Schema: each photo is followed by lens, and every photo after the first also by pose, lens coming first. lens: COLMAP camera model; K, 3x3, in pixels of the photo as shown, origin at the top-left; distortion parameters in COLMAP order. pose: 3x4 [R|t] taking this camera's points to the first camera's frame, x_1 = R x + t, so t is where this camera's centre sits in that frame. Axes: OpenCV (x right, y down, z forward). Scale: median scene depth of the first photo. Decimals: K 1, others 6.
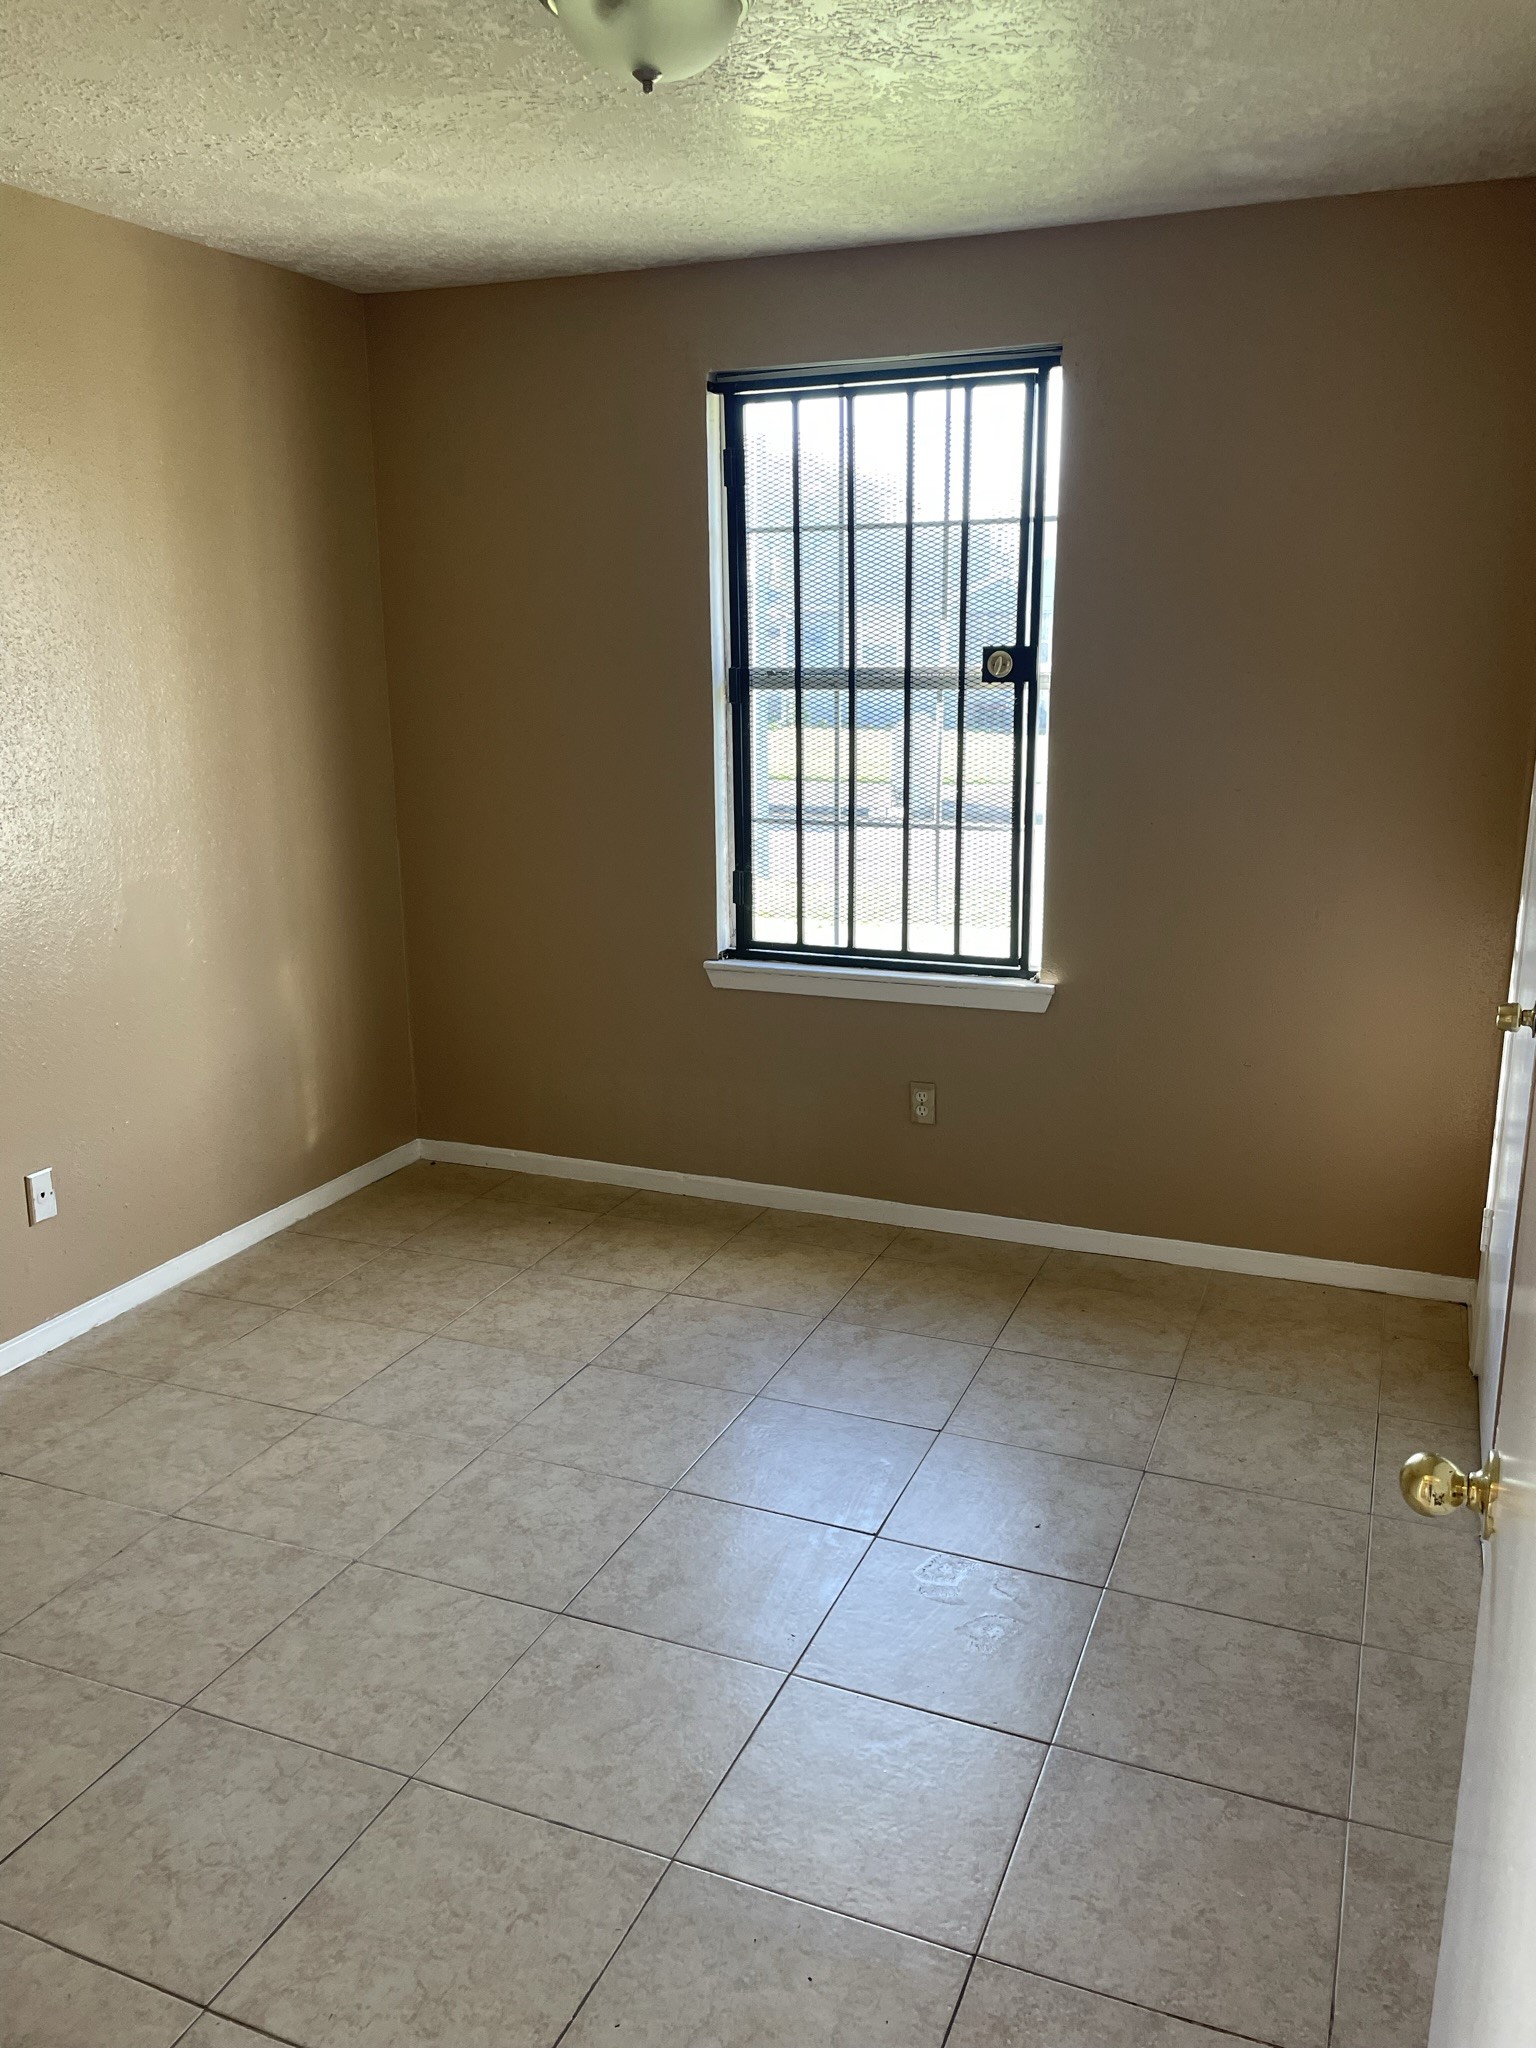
lens RADIAL K [[1541.8, 0, 758.1], [0, 1541.8, 1014.8], [0, 0, 1]] dist [0.088908, -0.117570]
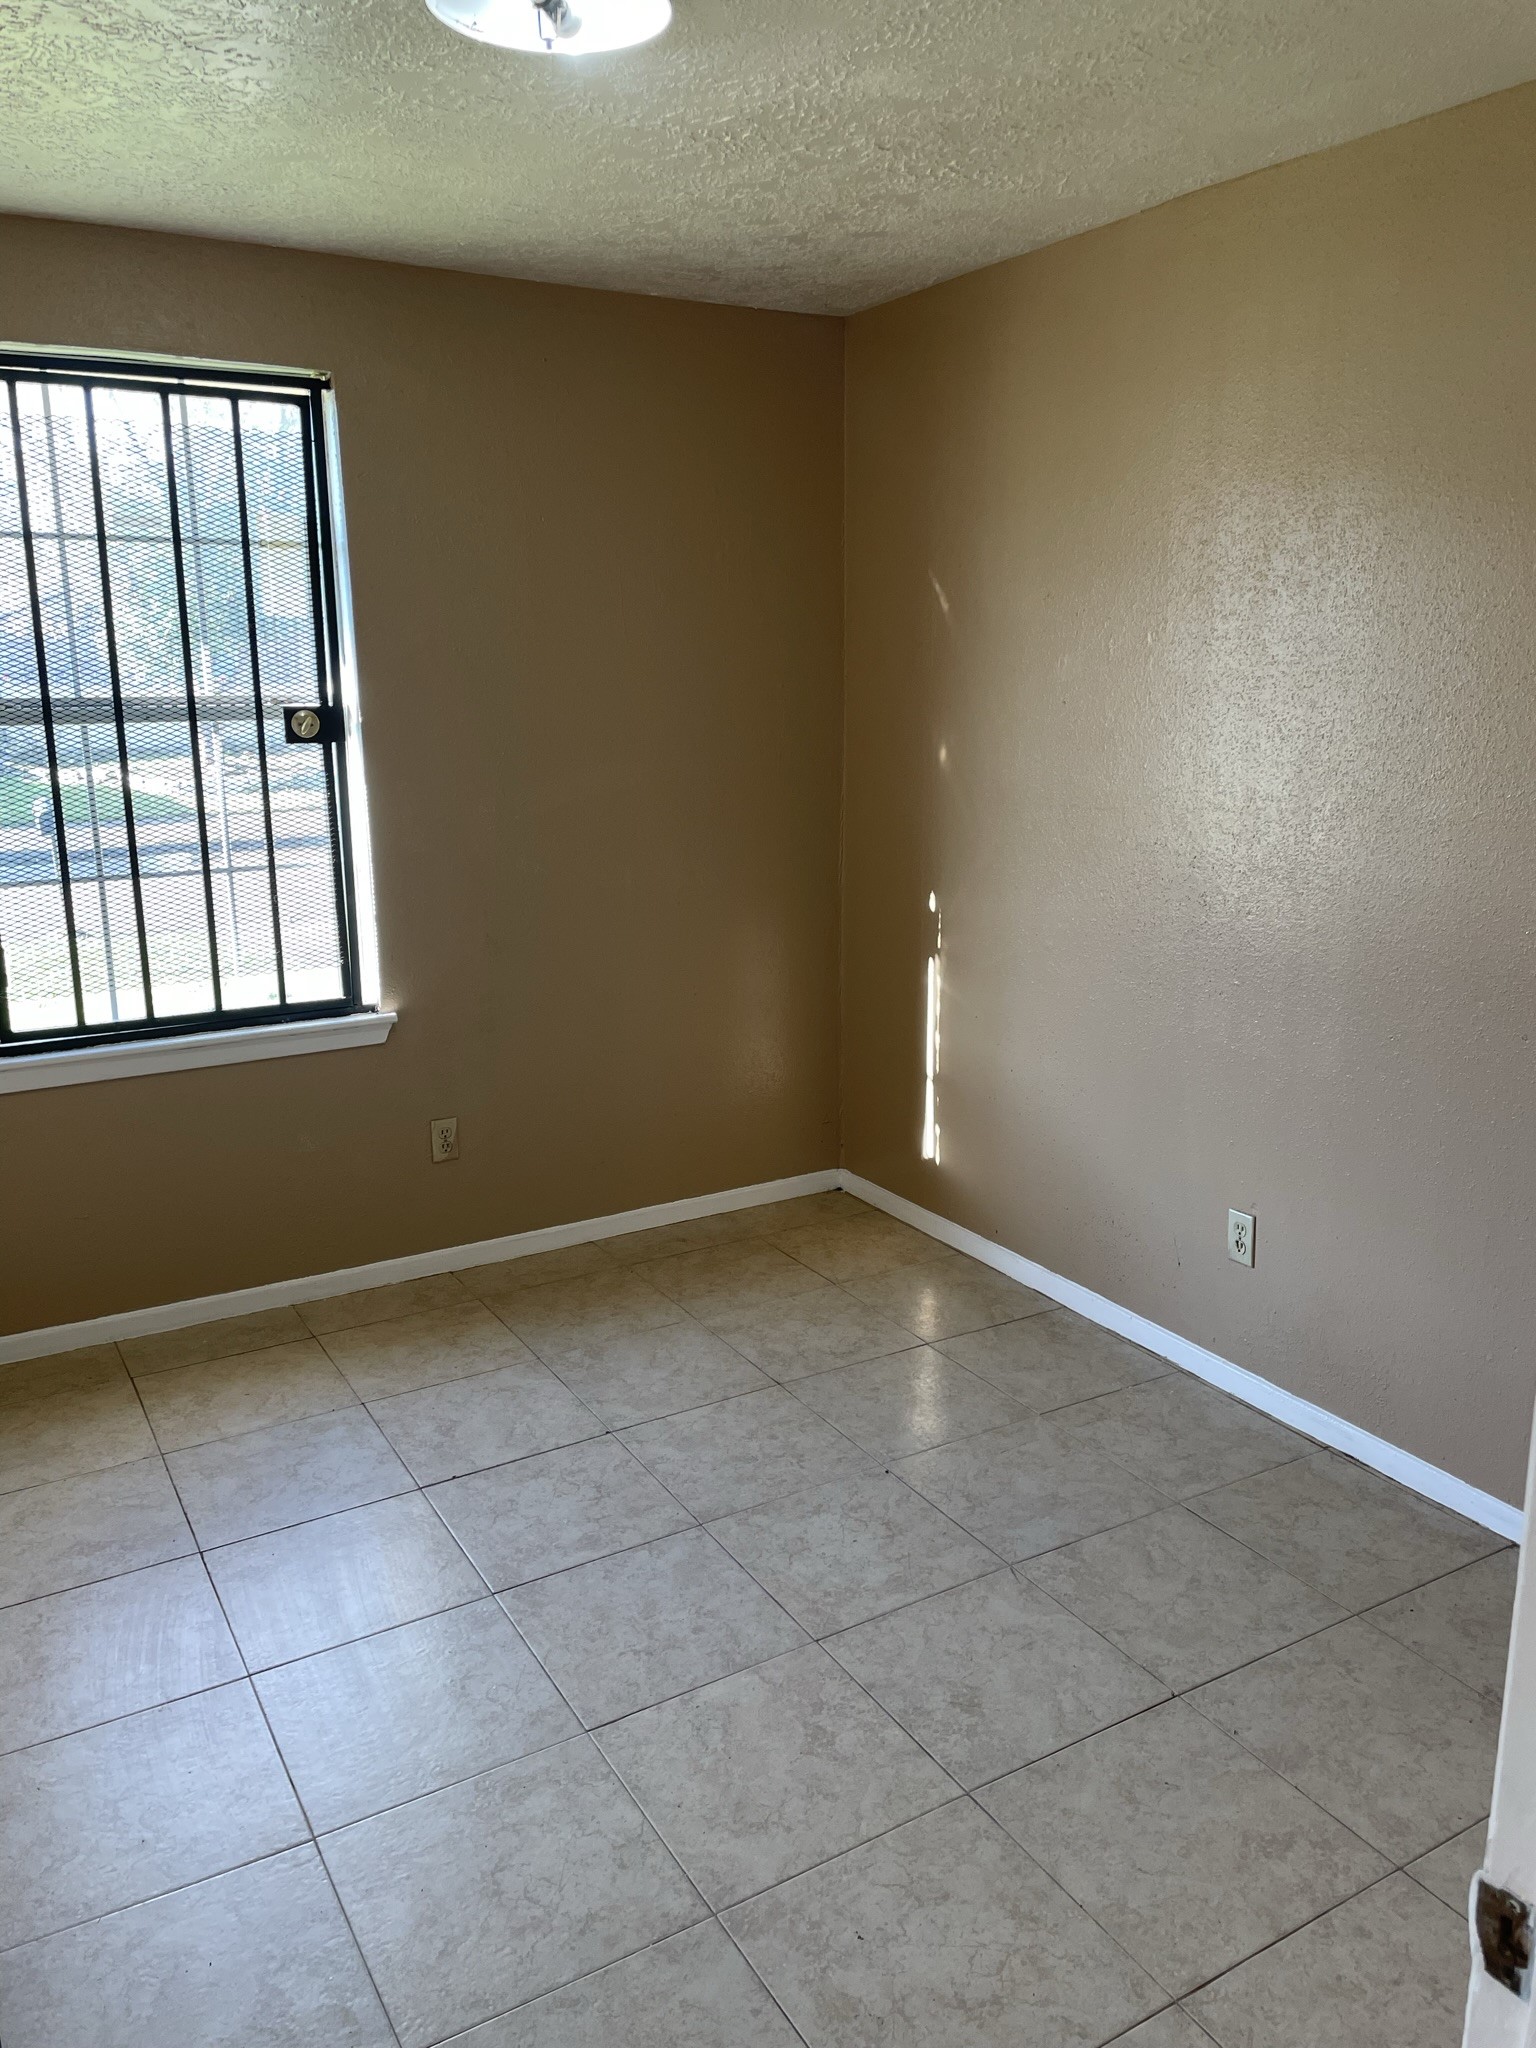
lens RADIAL K [[1541.8, 0, 758.1], [0, 1541.8, 1014.8], [0, 0, 1]] dist [0.088908, -0.117570]
pose [[0.603645, -0.174768, 0.777862, -0.436716], [0.197930, 0.977983, 0.066131, -0.037844], [-0.772293, 0.114042, 0.624946, 0.197986]]
